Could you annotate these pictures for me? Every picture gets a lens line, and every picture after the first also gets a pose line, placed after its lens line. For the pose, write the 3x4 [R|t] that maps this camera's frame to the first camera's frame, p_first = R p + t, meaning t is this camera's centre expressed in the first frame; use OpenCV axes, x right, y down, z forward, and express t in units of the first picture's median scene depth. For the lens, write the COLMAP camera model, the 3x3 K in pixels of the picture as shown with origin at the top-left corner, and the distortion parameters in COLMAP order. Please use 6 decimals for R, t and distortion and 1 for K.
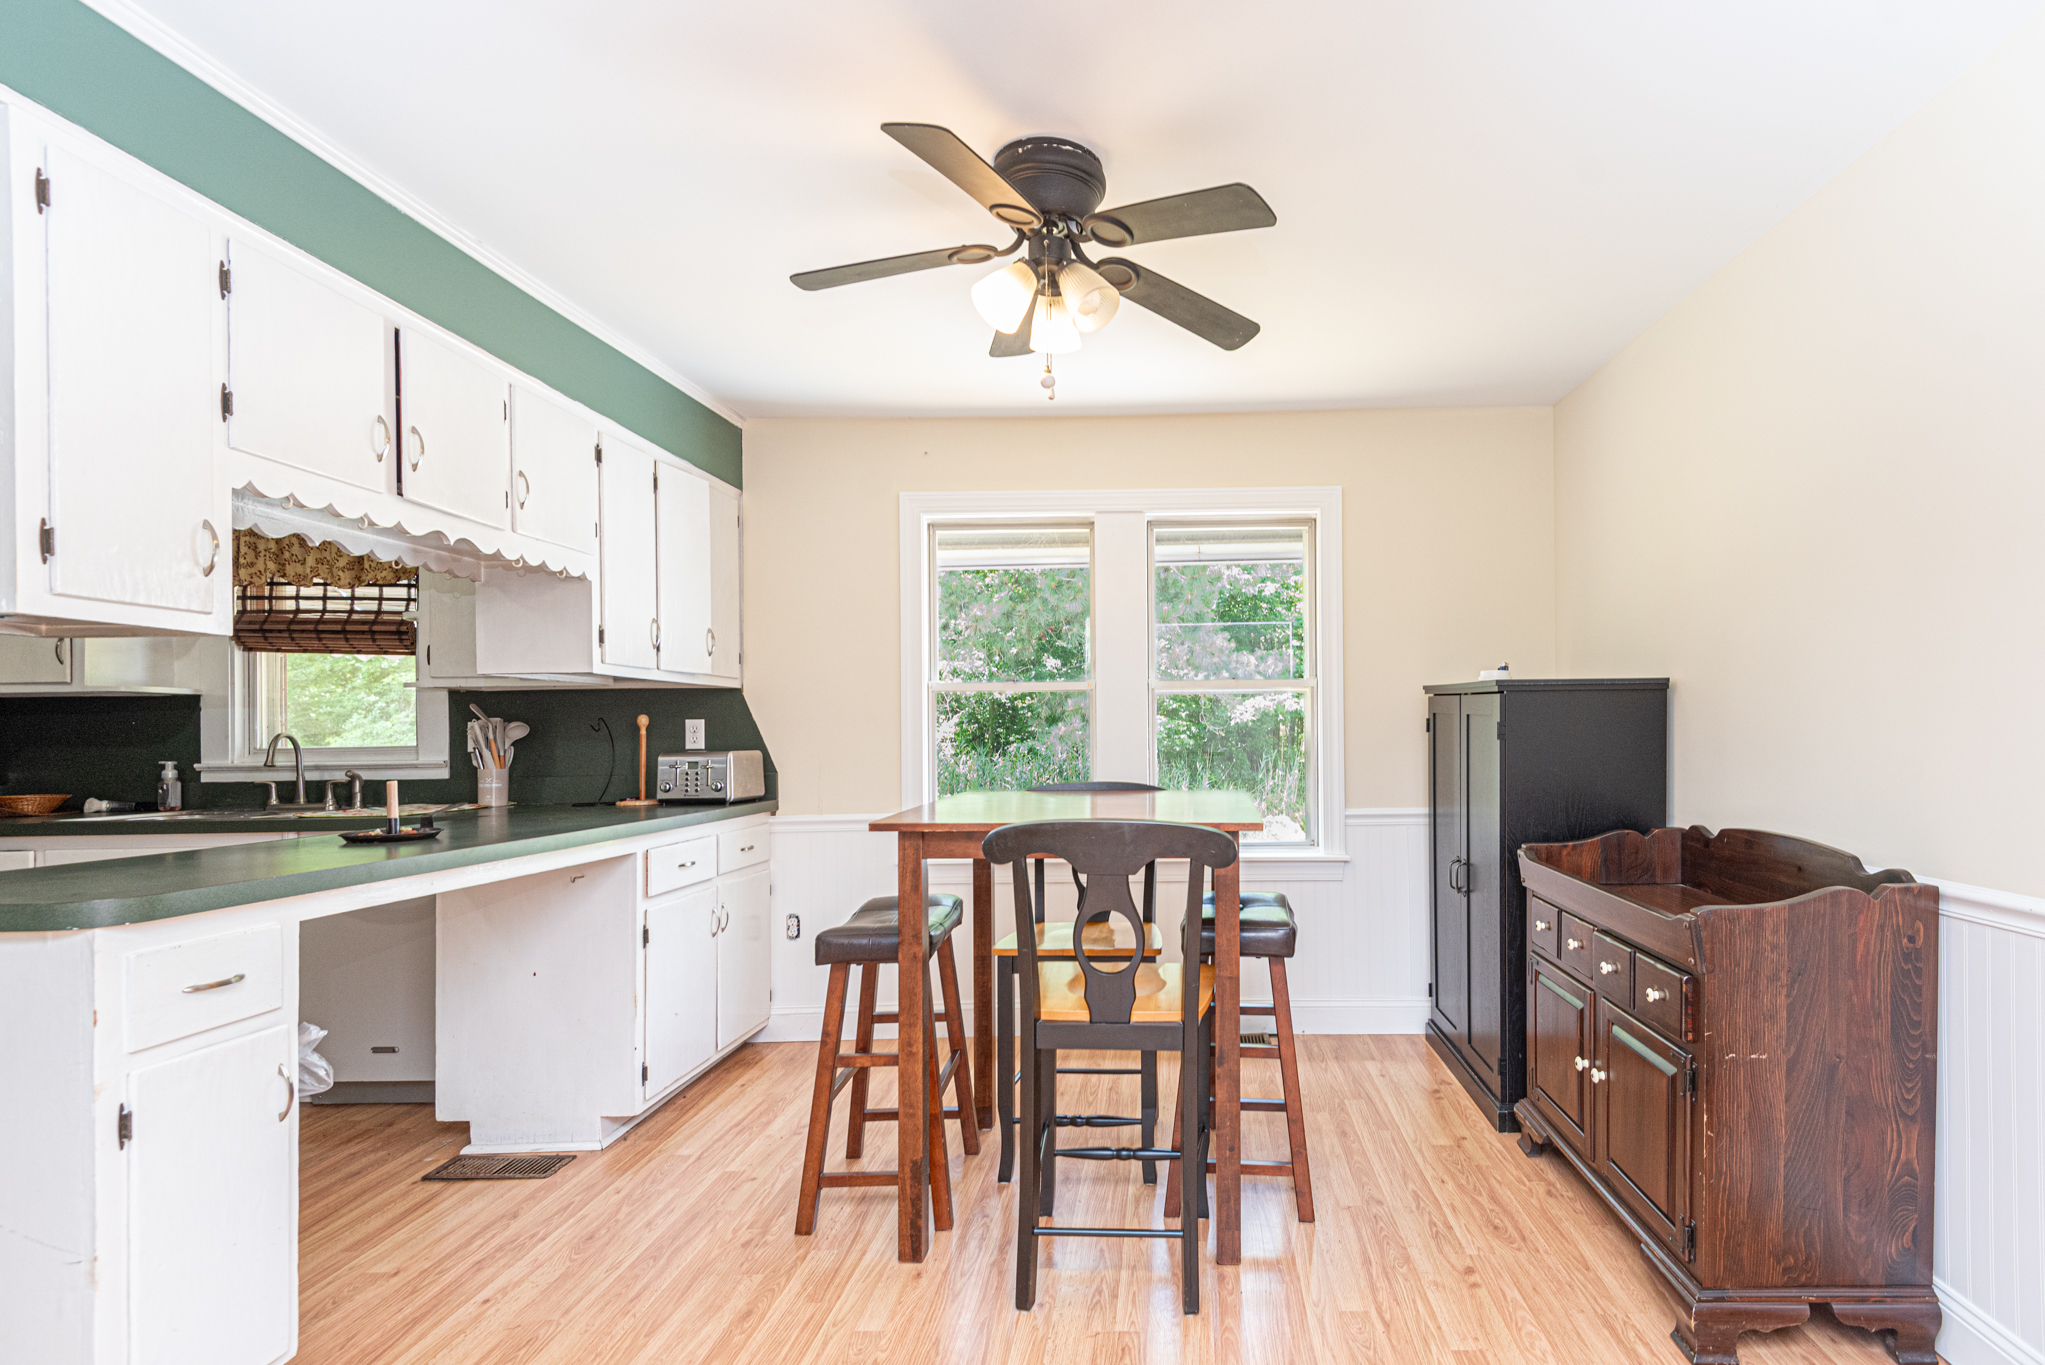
lens RADIAL K [[970.9, 0, 1203.4], [0, 970.9, 725.1], [0, 0, 1]] dist [-0.002300, -0.002503]
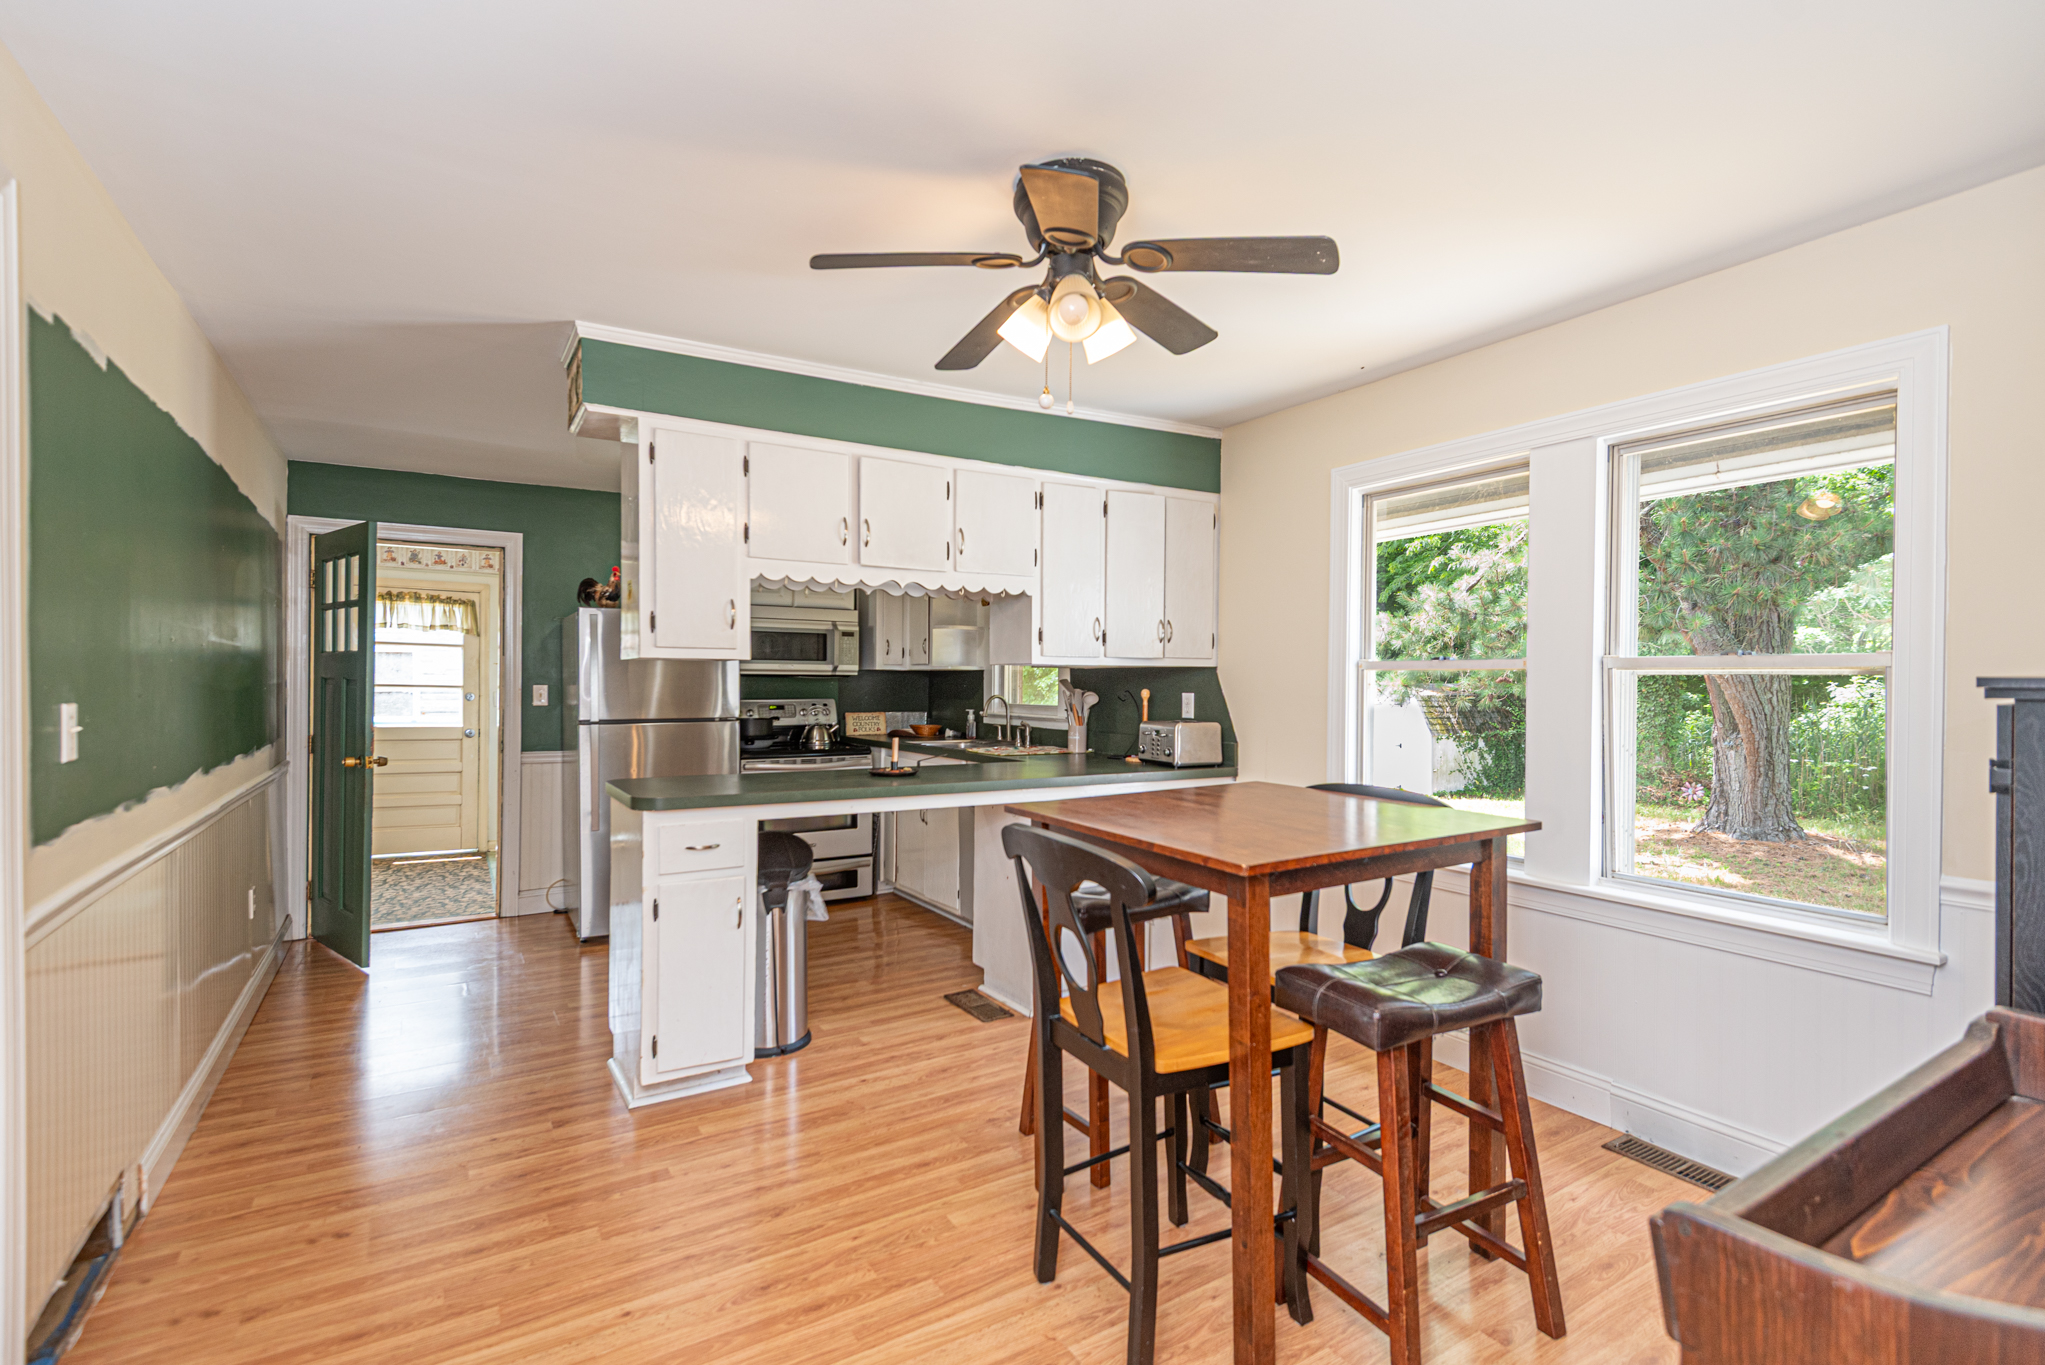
lens RADIAL K [[936.4, 0, 1022.2], [0, 936.4, 682.0], [0, 0, 1]] dist [0.018877, -0.007697]
pose [[0.514225, 0.017396, -0.857479, 0.368178], [-0.007236, 0.999847, 0.015945, -0.037484], [0.857625, -0.001994, 0.514272, 0.242558]]
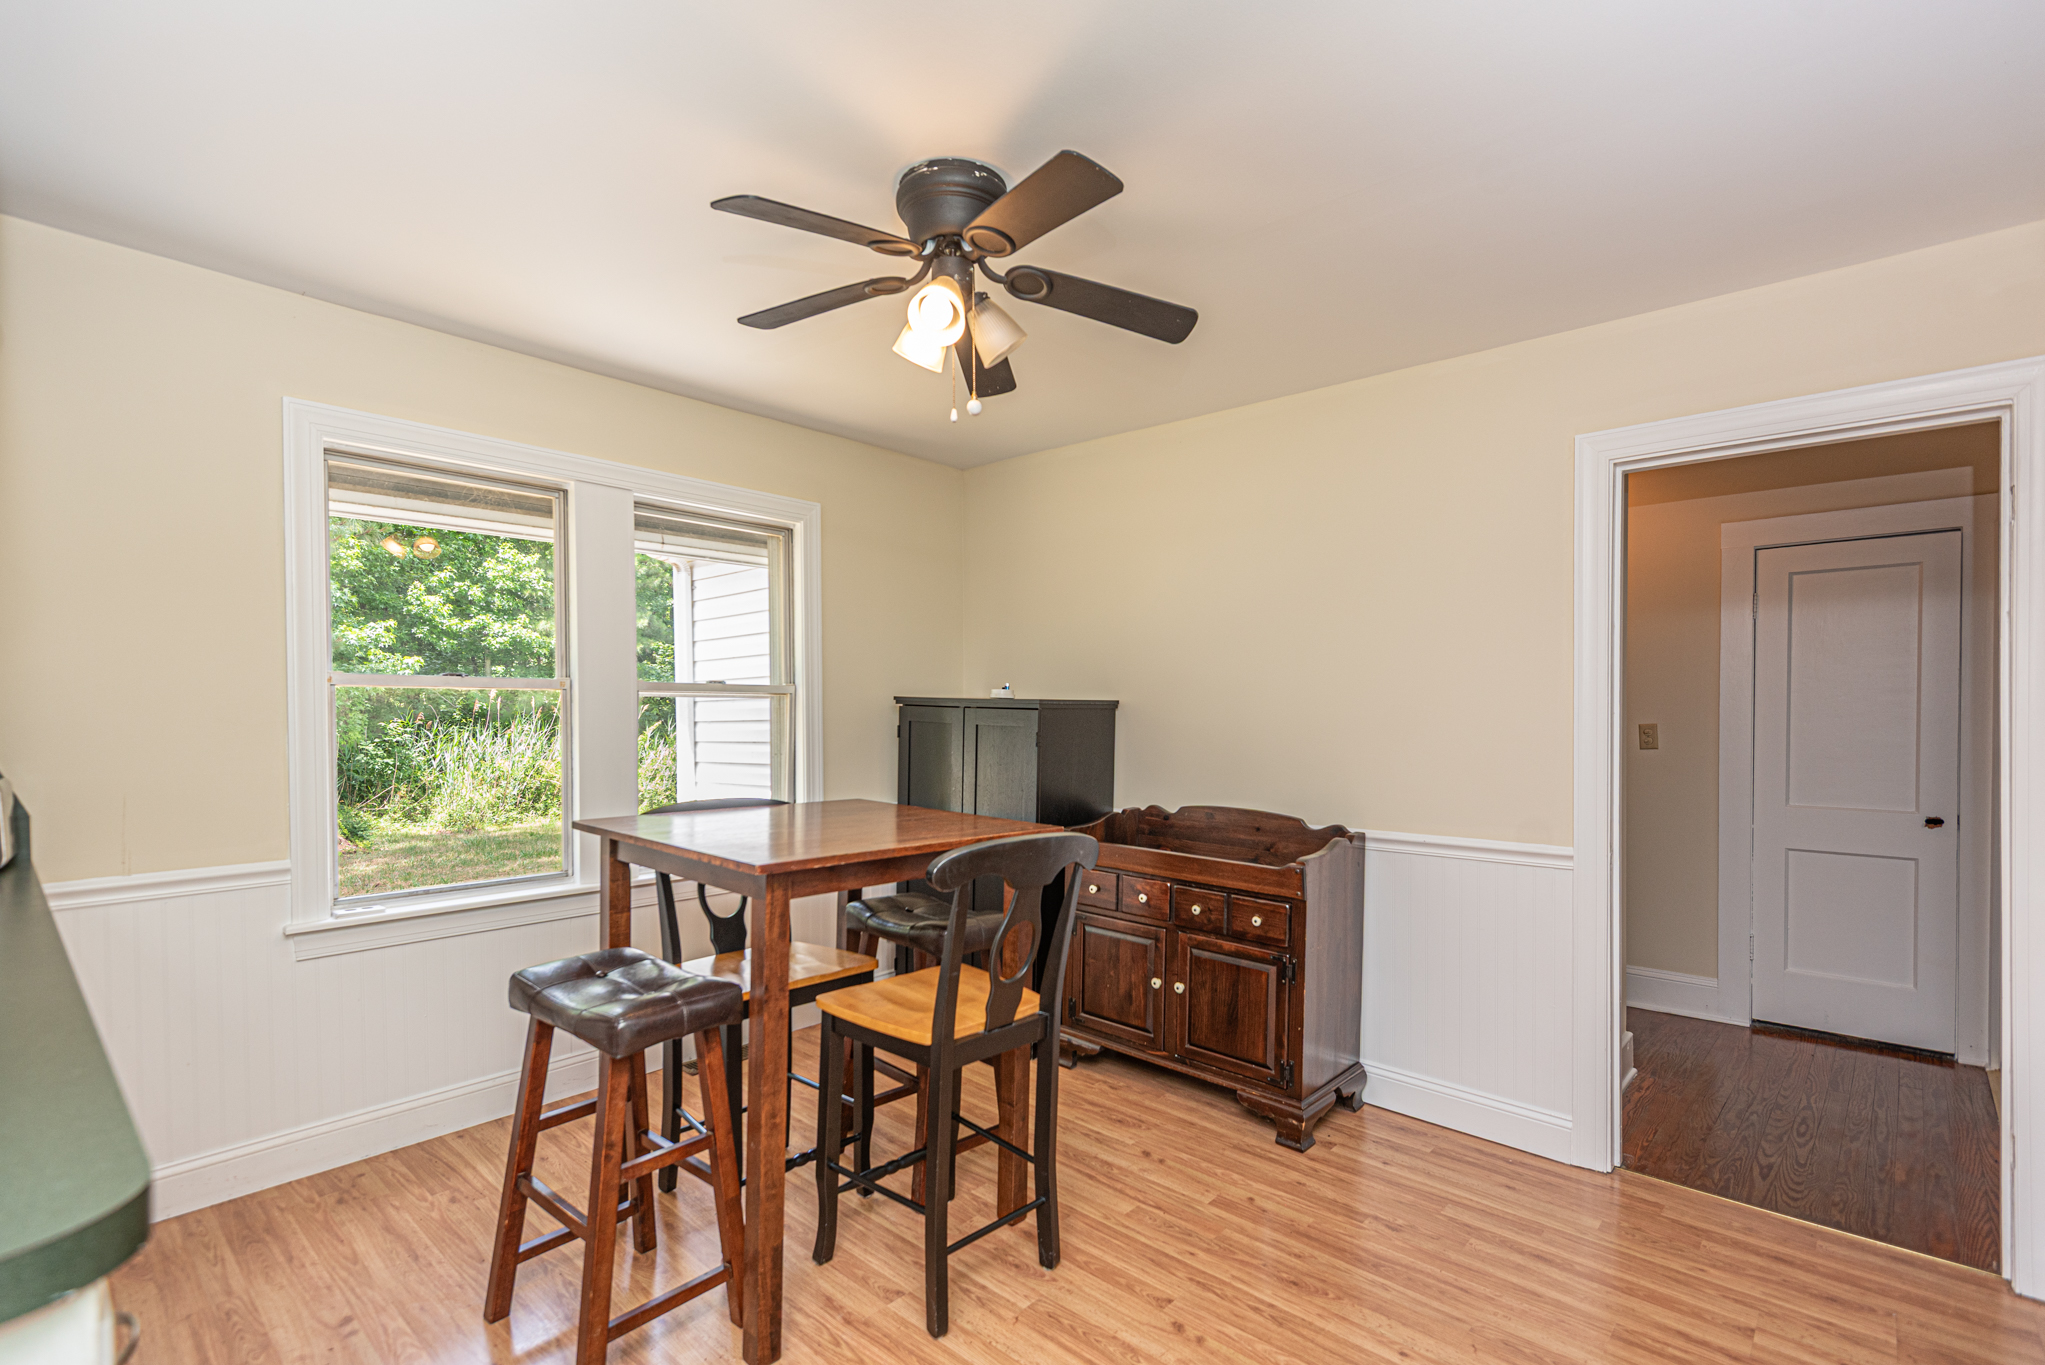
lens RADIAL K [[936.4, 0, 1000.3], [0, 936.4, 733.0], [0, 0, 1]] dist [0.018877, -0.007697]
pose [[0.680929, -0.007376, 0.732312, -0.534516], [-0.010616, 0.999745, 0.019942, -0.023364], [-0.732272, -0.021353, 0.680677, 0.188735]]
